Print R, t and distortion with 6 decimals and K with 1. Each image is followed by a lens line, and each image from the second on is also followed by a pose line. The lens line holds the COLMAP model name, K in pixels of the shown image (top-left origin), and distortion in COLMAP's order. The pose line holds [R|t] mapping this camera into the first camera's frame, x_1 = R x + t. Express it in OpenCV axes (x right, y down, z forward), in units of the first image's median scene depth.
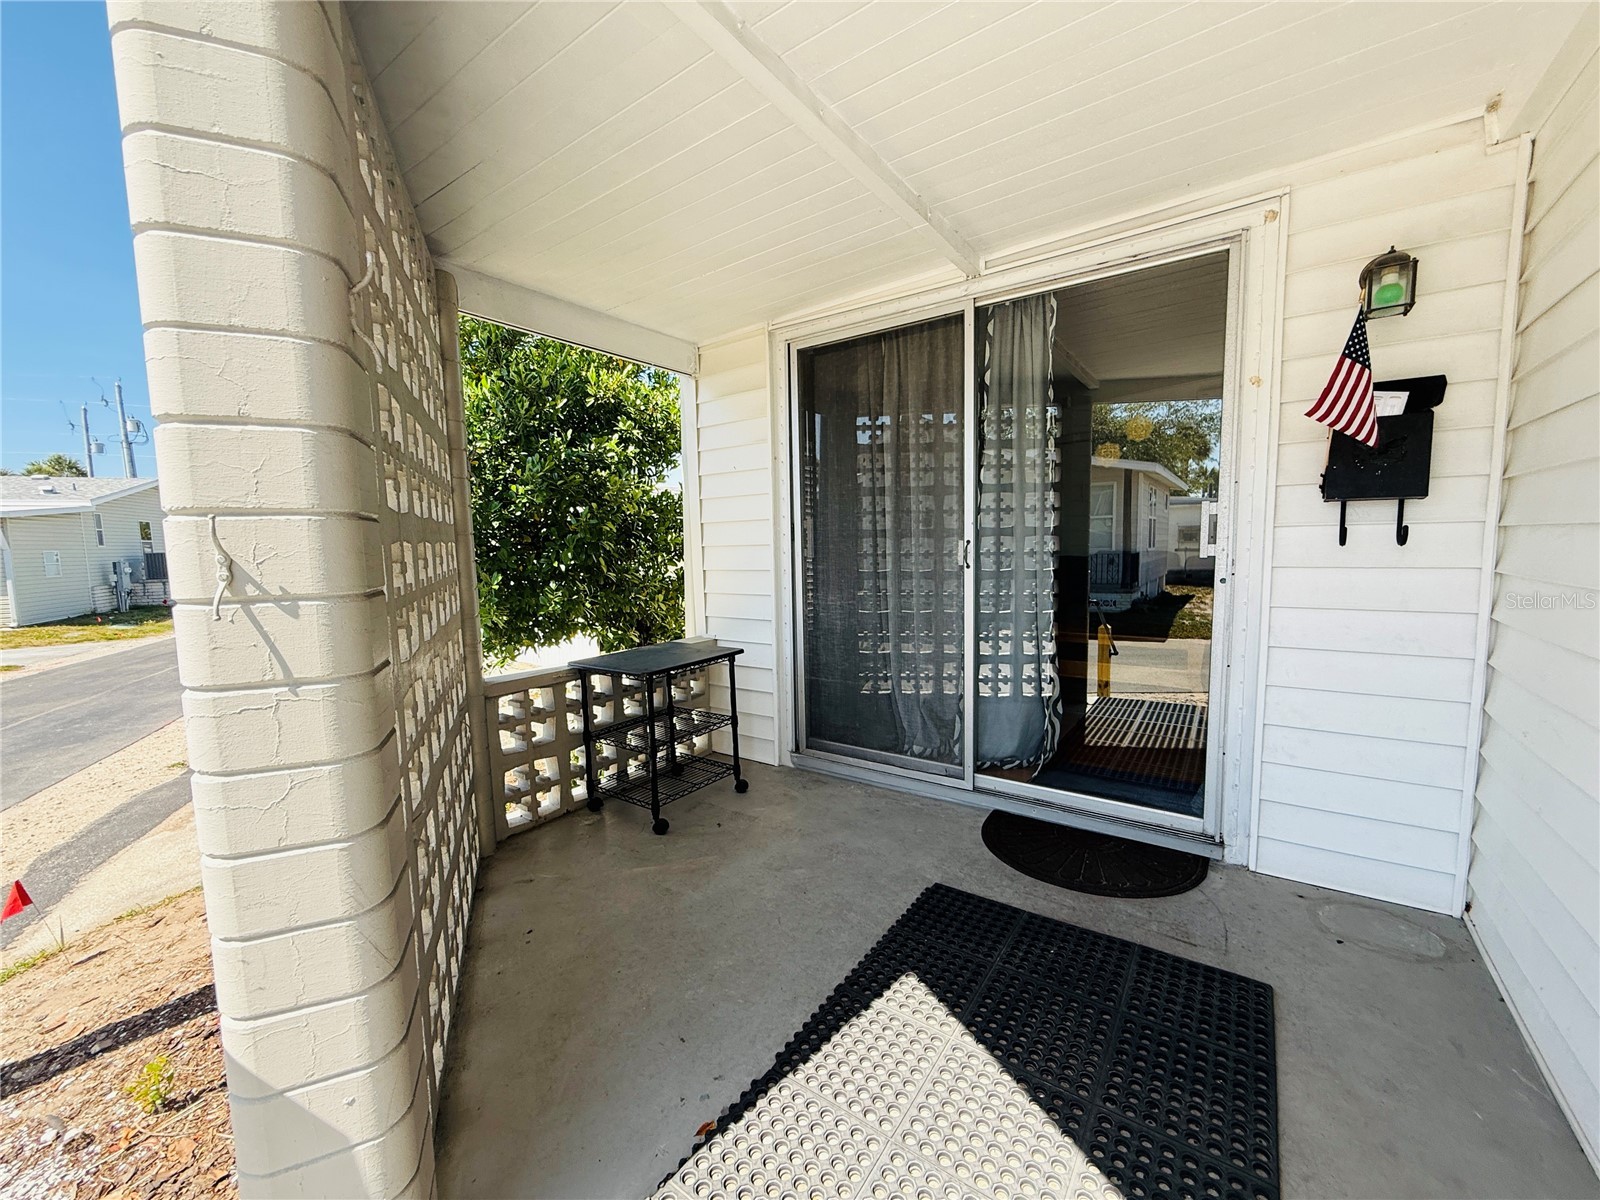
lens RADIAL K [[637.3, 0, 795.2], [0, 637.3, 600.2], [0, 0, 1]] dist [-0.001595, 0.000560]
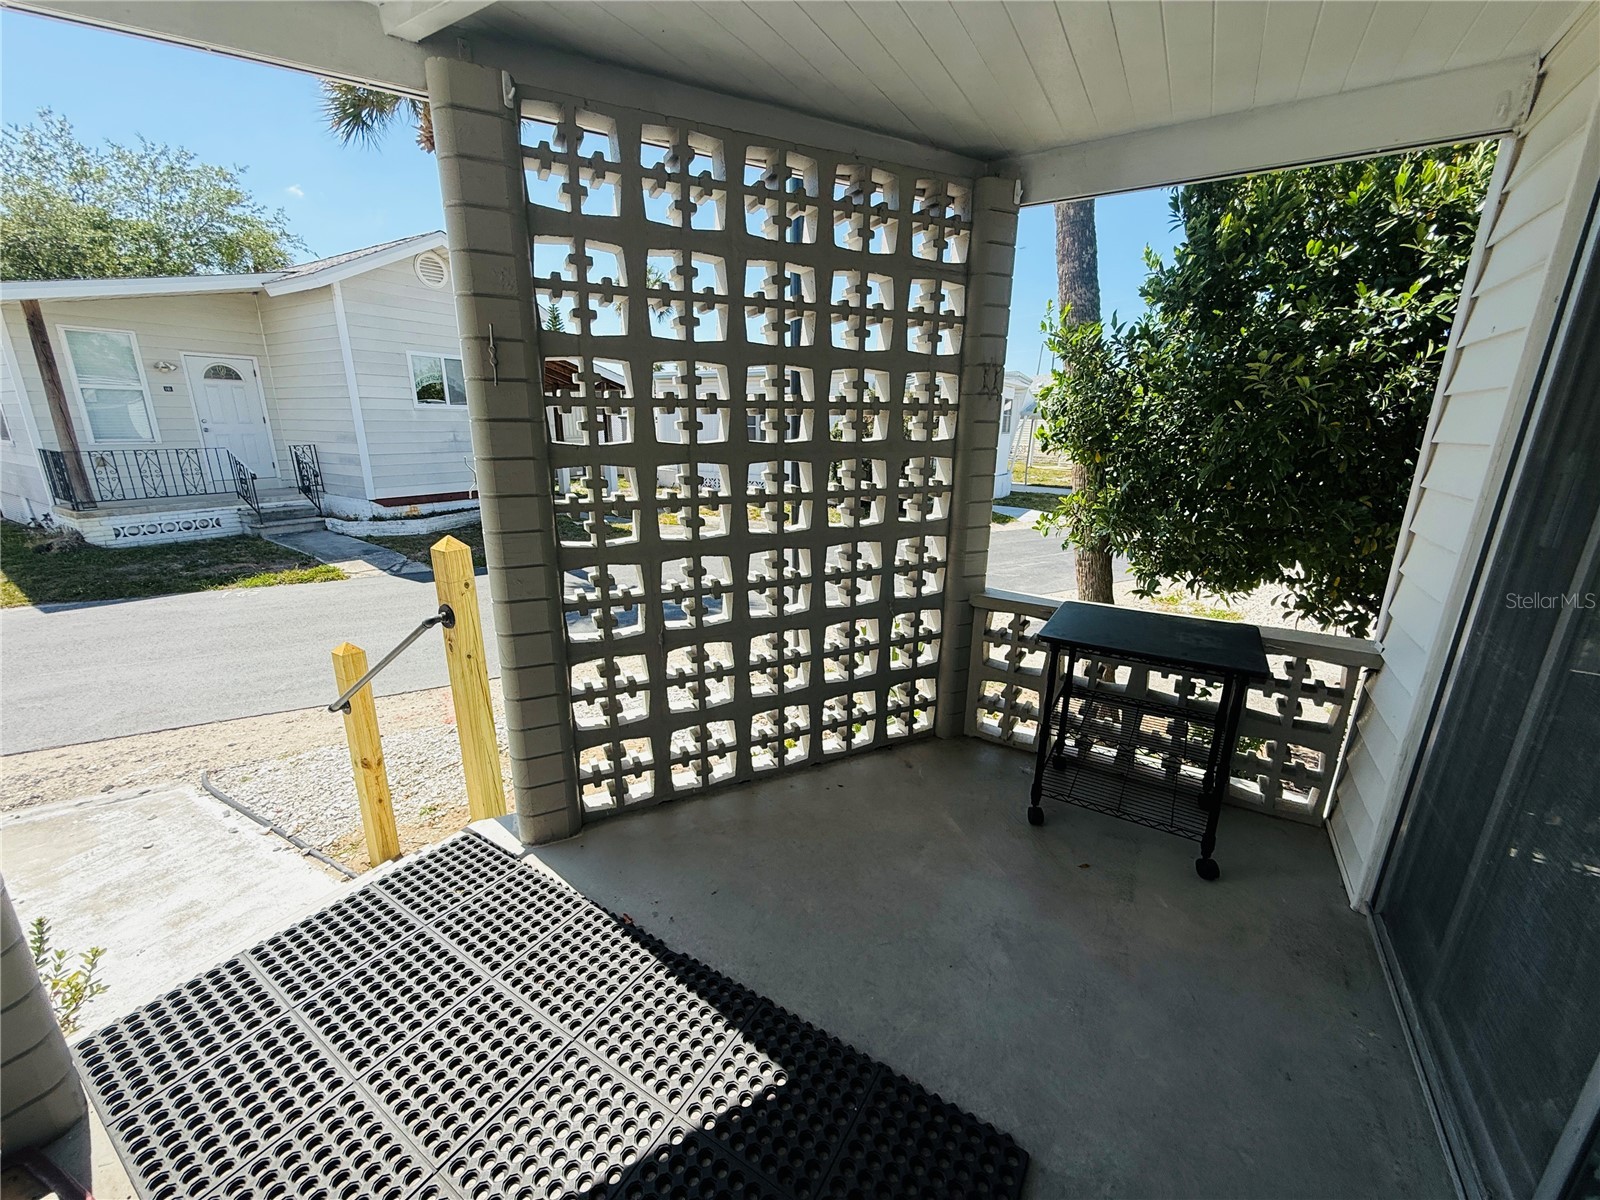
lens RADIAL K [[636.3, 0, 800.0], [0, 636.3, 600.0], [0, 0, 1]] dist [0.000009, 0.000191]
pose [[0.072272, 0.269734, -0.960219, 0.478757], [-0.123786, 0.957719, 0.259715, -0.086352], [0.989673, 0.100092, 0.102606, 0.577128]]
